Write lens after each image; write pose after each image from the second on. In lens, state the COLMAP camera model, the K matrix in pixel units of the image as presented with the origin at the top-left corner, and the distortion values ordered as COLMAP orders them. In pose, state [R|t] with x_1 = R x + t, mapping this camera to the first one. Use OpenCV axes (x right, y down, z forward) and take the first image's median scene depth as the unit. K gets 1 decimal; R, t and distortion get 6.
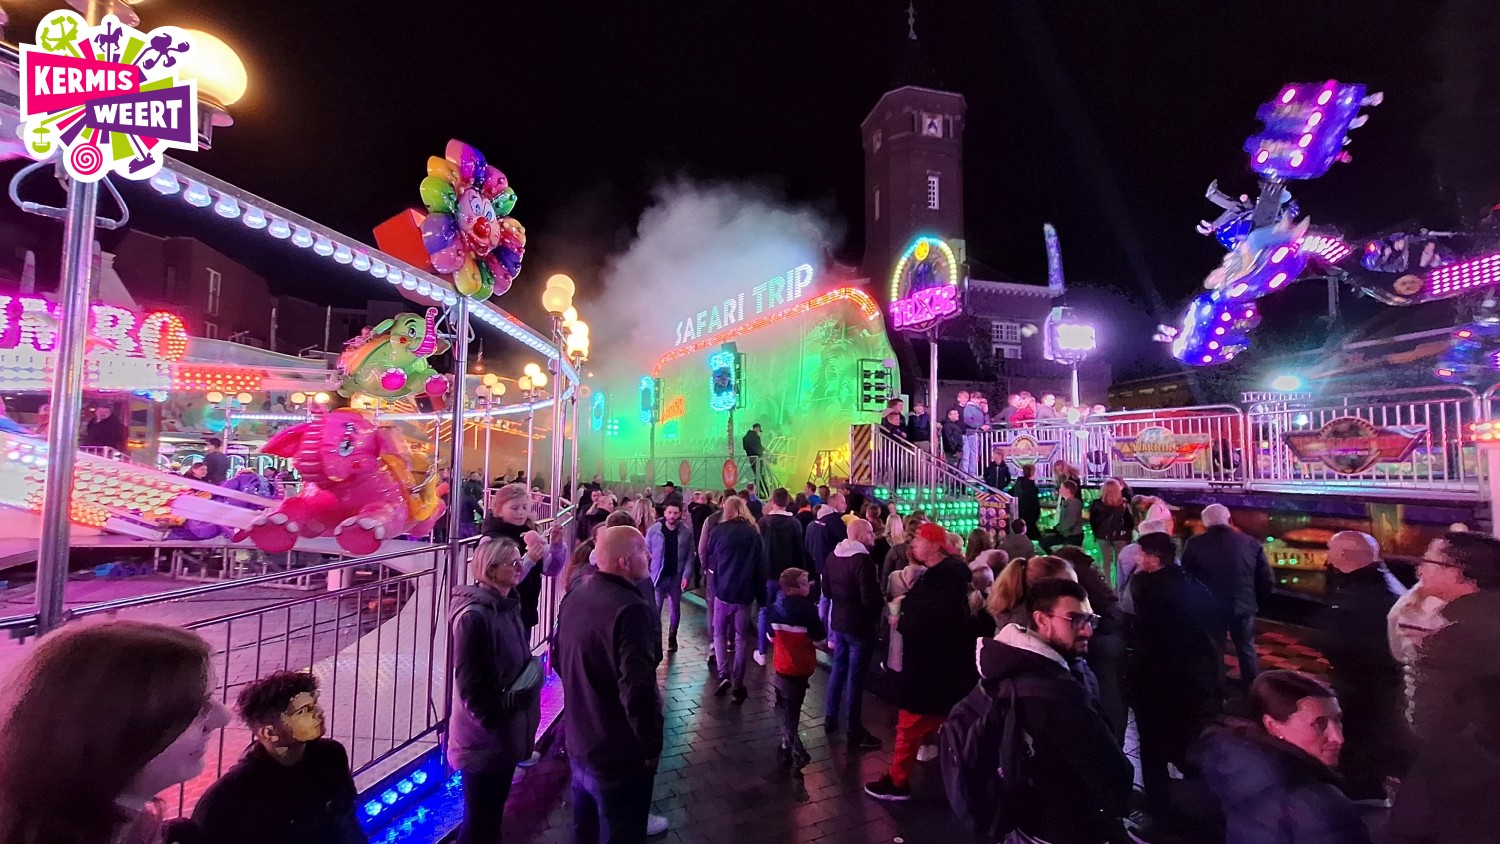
lens RADIAL K [[601.1, 0, 752.1], [0, 601.1, 435.2], [0, 0, 1]] dist [-0.001570, 0.000232]
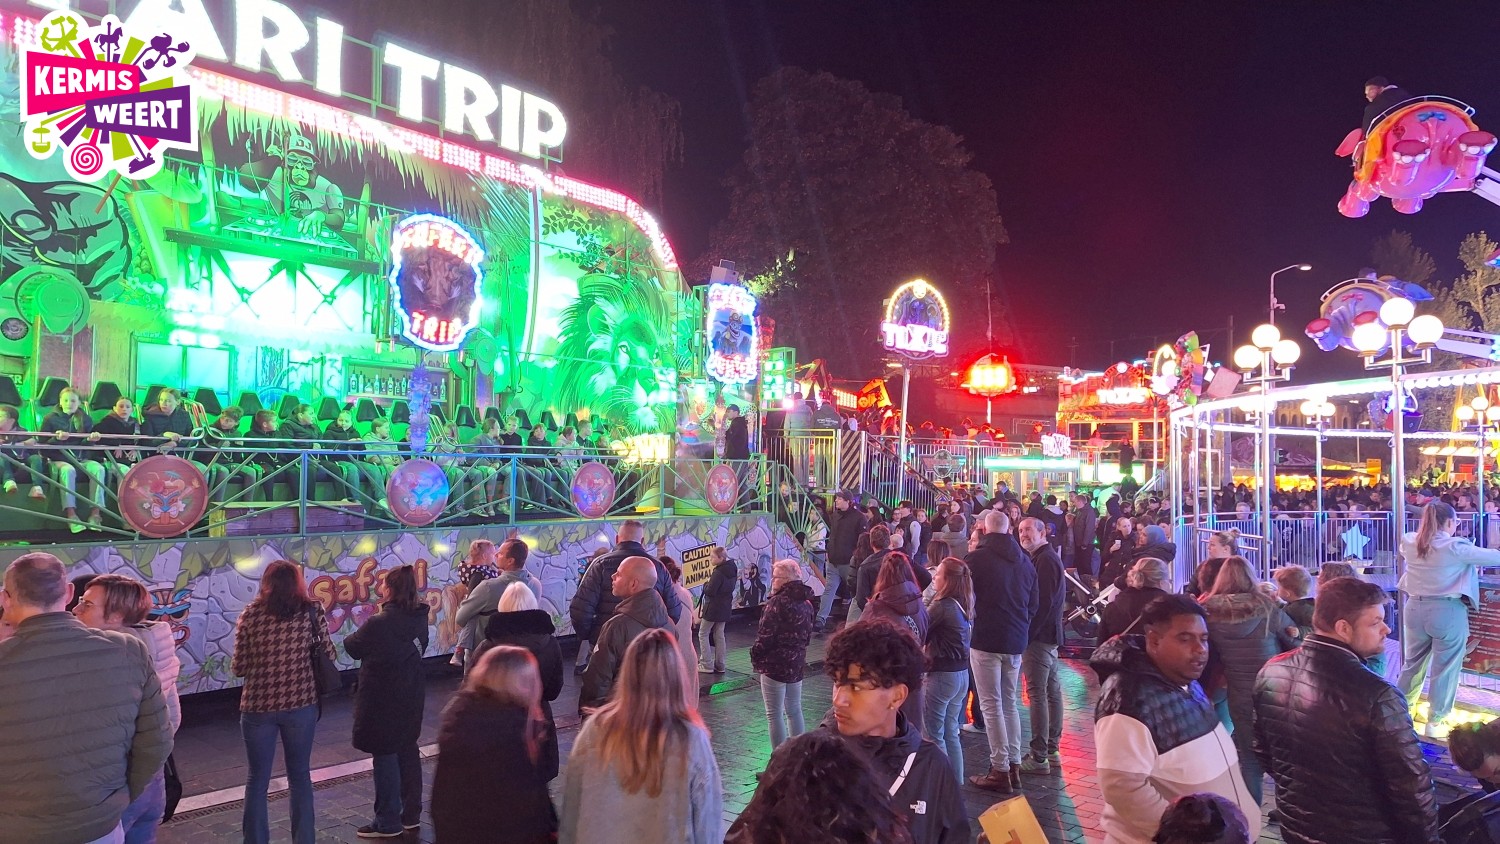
lens RADIAL K [[1039.4, 0, 747.1], [0, 1039.4, 428.1], [0, 0, 1]] dist [0.152524, -0.217446]
pose [[-0.314249, 0.022470, 0.949075, -1.343038], [-0.069514, 0.996492, -0.046610, 0.066452], [-0.946792, -0.080621, -0.311584, 1.694219]]
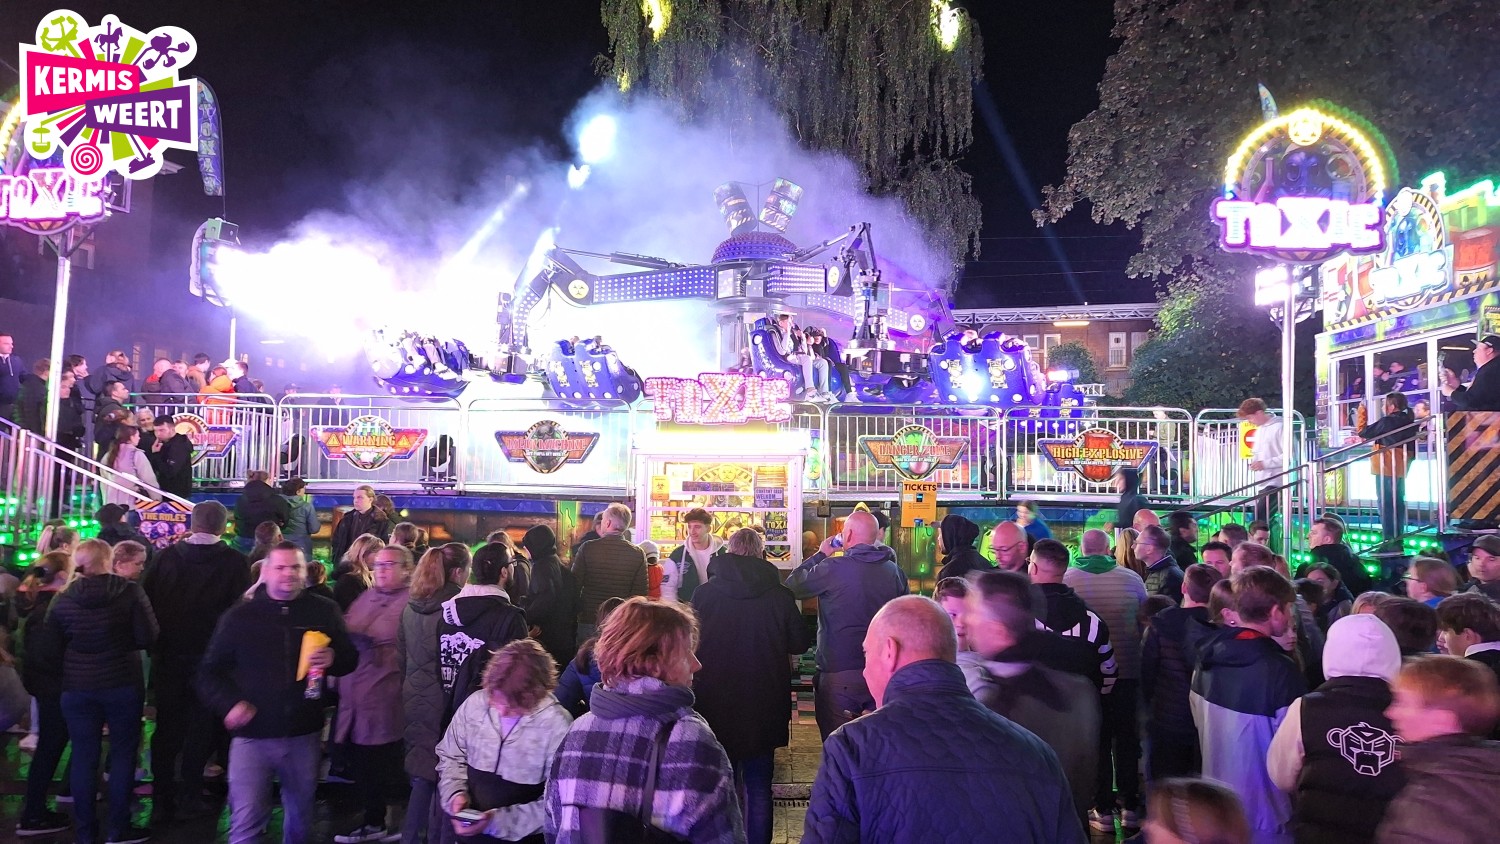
lens RADIAL K [[1039.4, 0, 747.1], [0, 1039.4, 428.1], [0, 0, 1]] dist [0.152524, -0.217446]
pose [[0.527148, 0.043900, 0.848639, -0.216703], [-0.061540, 0.998015, -0.013400, -0.007268], [-0.847542, -0.045162, 0.528803, -0.150617]]
